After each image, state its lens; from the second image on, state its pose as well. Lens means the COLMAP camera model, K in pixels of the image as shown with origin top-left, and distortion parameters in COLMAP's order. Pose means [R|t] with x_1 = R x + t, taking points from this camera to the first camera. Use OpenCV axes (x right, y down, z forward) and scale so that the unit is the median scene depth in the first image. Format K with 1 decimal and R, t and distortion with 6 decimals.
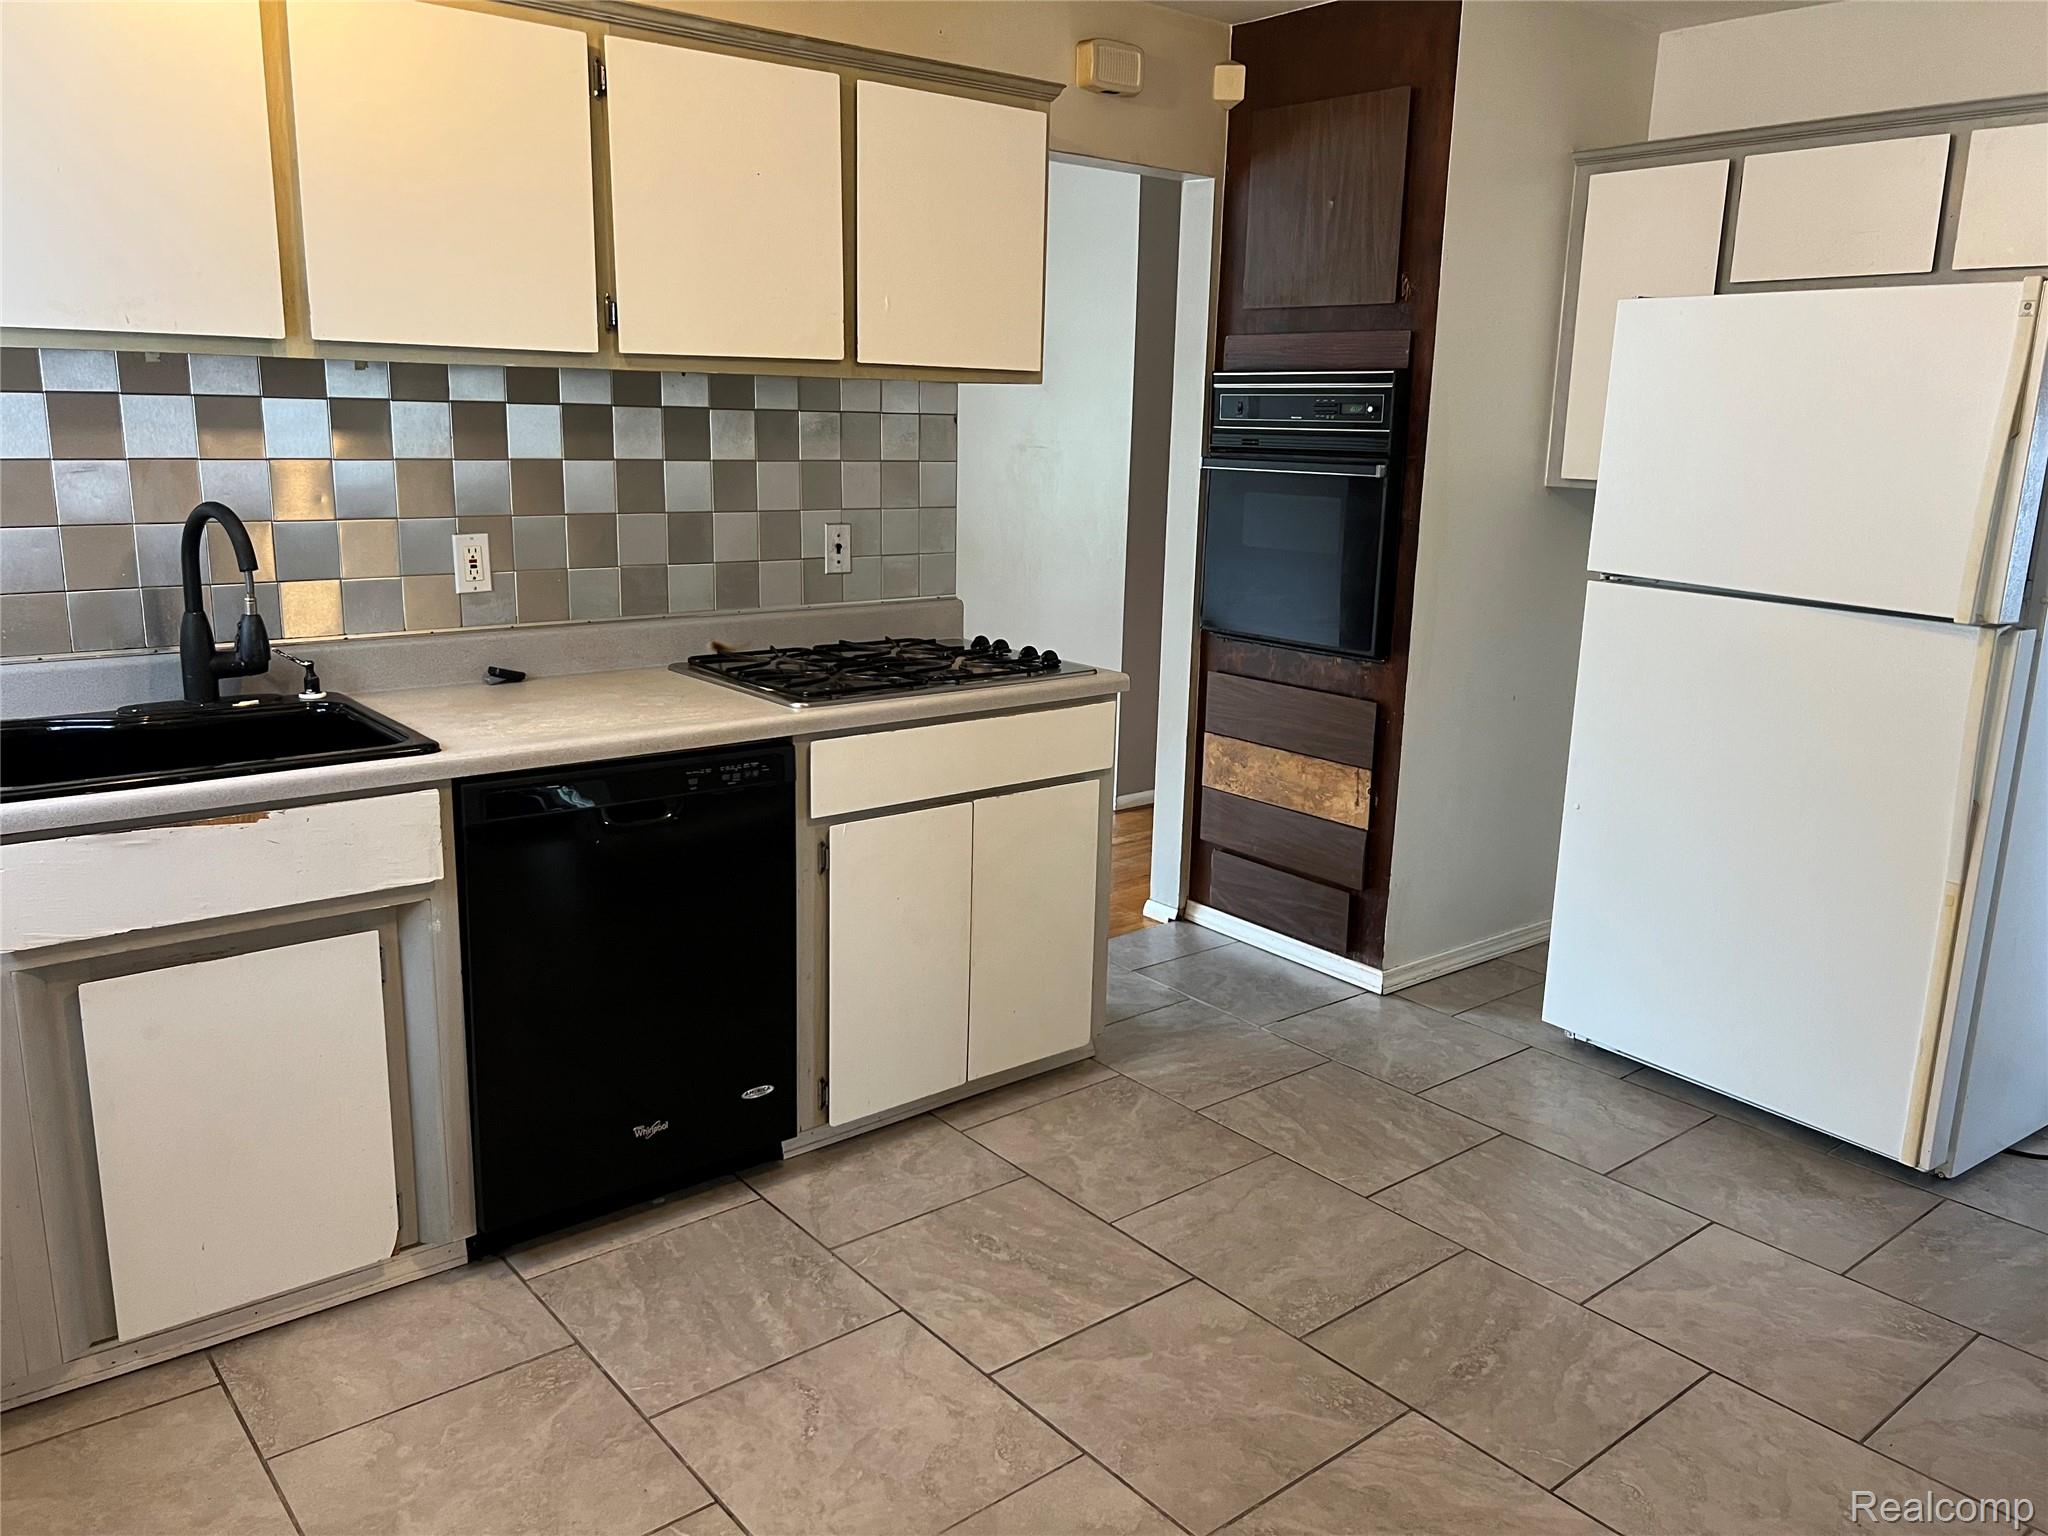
lens RADIAL K [[1557.7, 0, 1037.8], [0, 1557.7, 778.8], [0, 0, 1]] dist [0.023635, -0.017023]
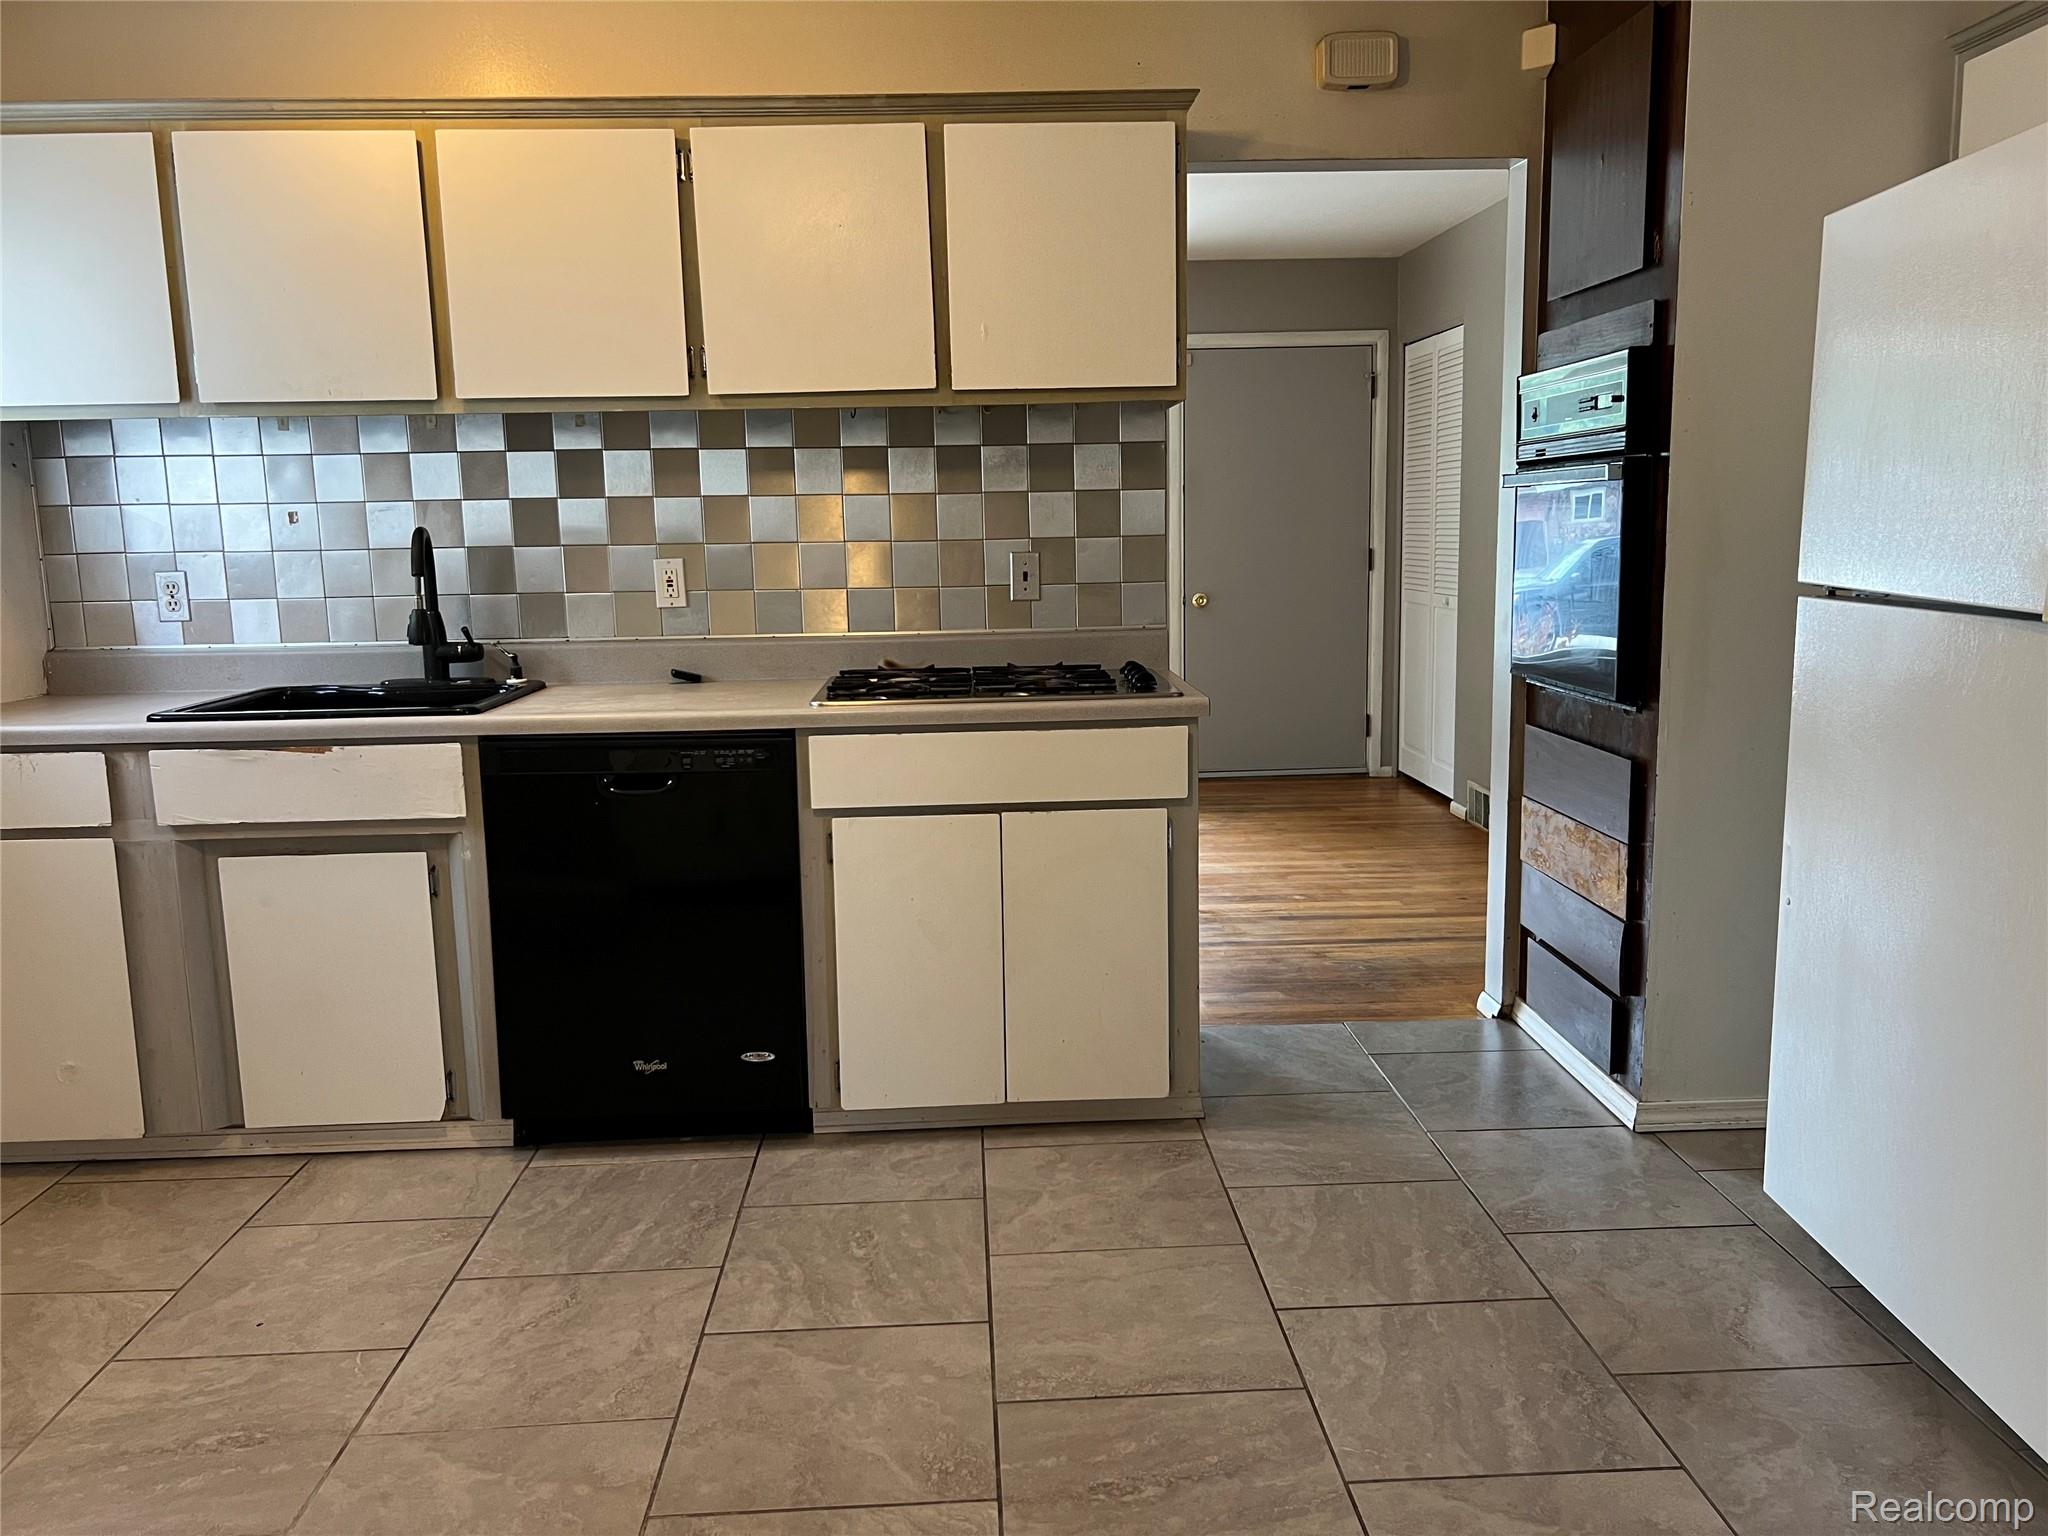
lens RADIAL K [[1547.7, 0, 1023.0], [0, 1547.7, 787.7], [0, 0, 1]] dist [0.025592, -0.004939]
pose [[0.798062, 0.063249, -0.599246, 0.609241], [-0.102391, 0.994248, -0.031421, 0.029711], [0.593812, 0.086433, 0.799948, 0.233487]]
